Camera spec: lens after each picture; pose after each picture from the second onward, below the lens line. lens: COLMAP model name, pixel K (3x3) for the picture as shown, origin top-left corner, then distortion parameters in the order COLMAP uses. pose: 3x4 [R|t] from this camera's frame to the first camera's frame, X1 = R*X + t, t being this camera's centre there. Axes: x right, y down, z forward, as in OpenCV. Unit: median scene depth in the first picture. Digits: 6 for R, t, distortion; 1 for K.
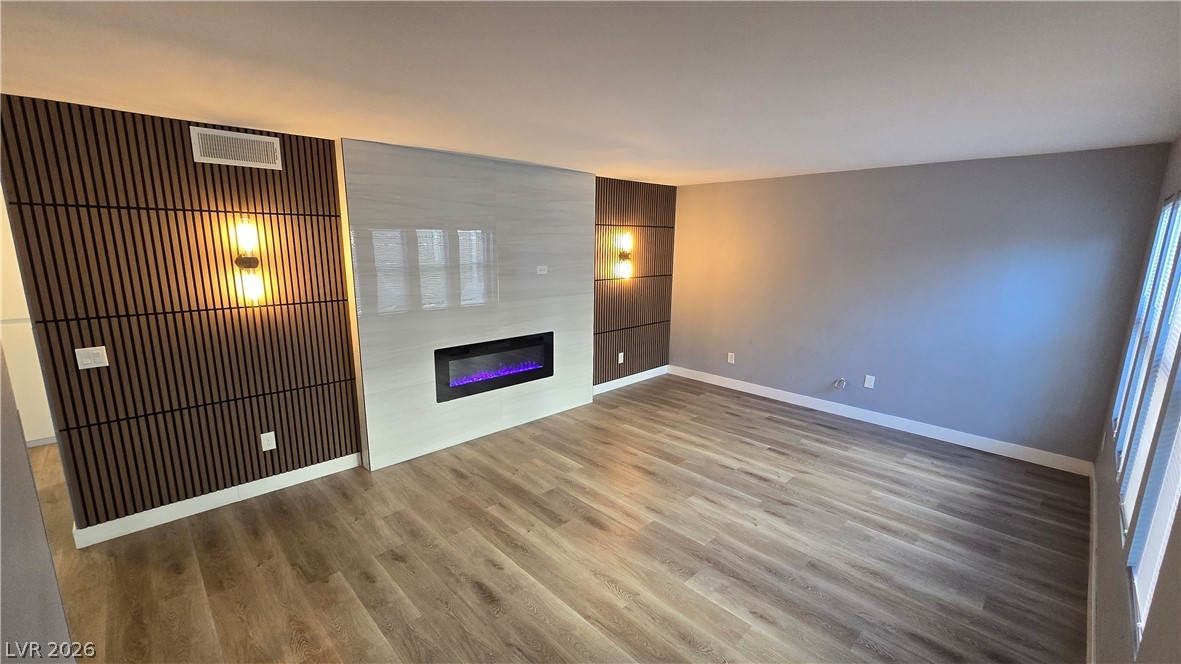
lens RADIAL K [[482.6, 0, 585.9], [0, 482.6, 337.0], [0, 0, 1]] dist [0.000044, -0.000300]
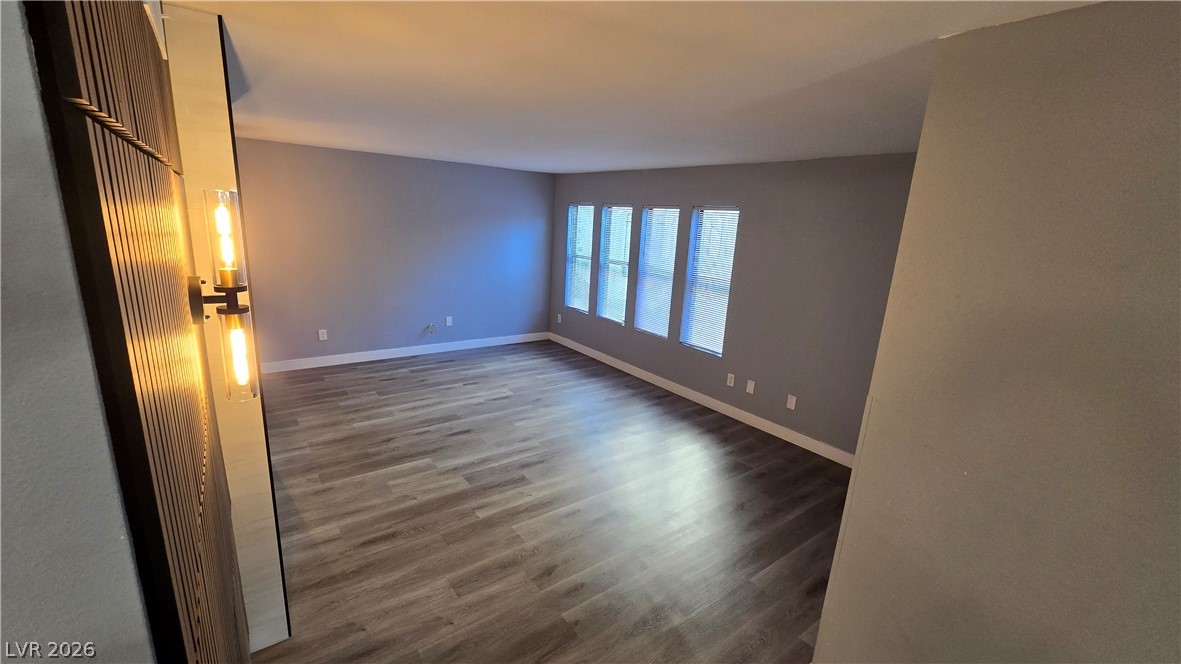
lens RADIAL K [[482.6, 0, 585.9], [0, 482.6, 337.0], [0, 0, 1]] dist [0.000044, -0.000300]
pose [[0.128140, -0.239478, 0.962409, -0.865896], [0.142343, 0.964803, 0.221121, -0.140336], [-0.981488, 0.108657, 0.157718, 0.528747]]
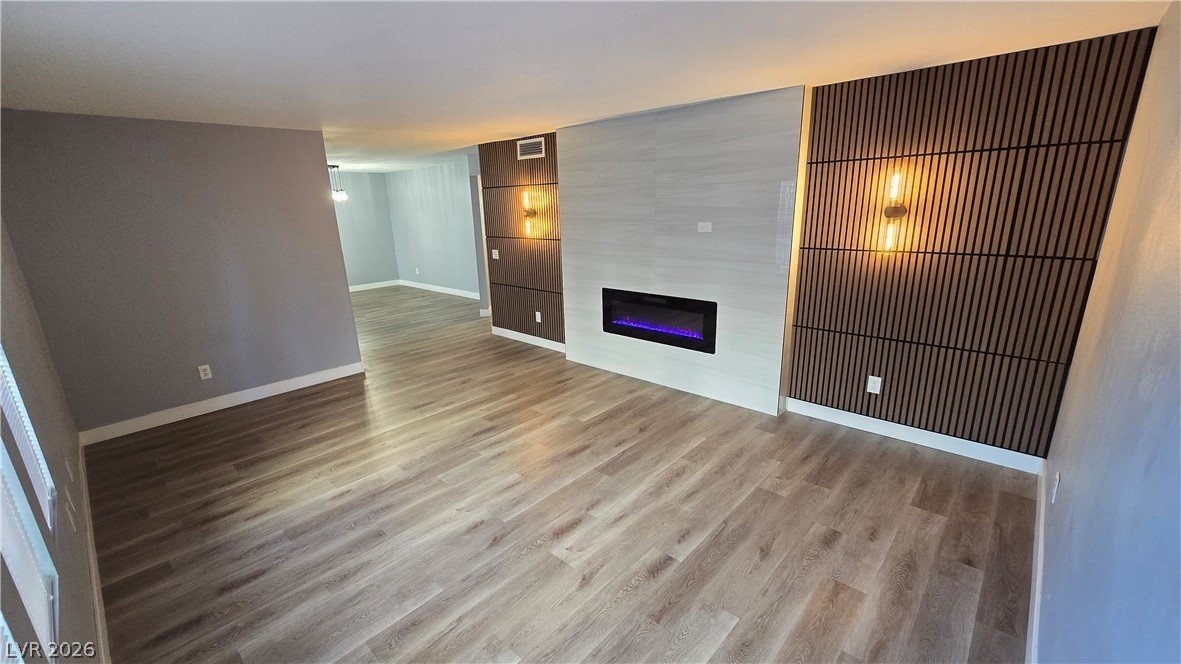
lens RADIAL K [[482.6, 0, 585.9], [0, 482.6, 337.0], [0, 0, 1]] dist [0.000044, -0.000300]
pose [[0.055862, 0.258096, -0.964503, 0.961892], [-0.166536, 0.954888, 0.245877, -0.158470], [0.984452, 0.146889, 0.096324, 0.908024]]
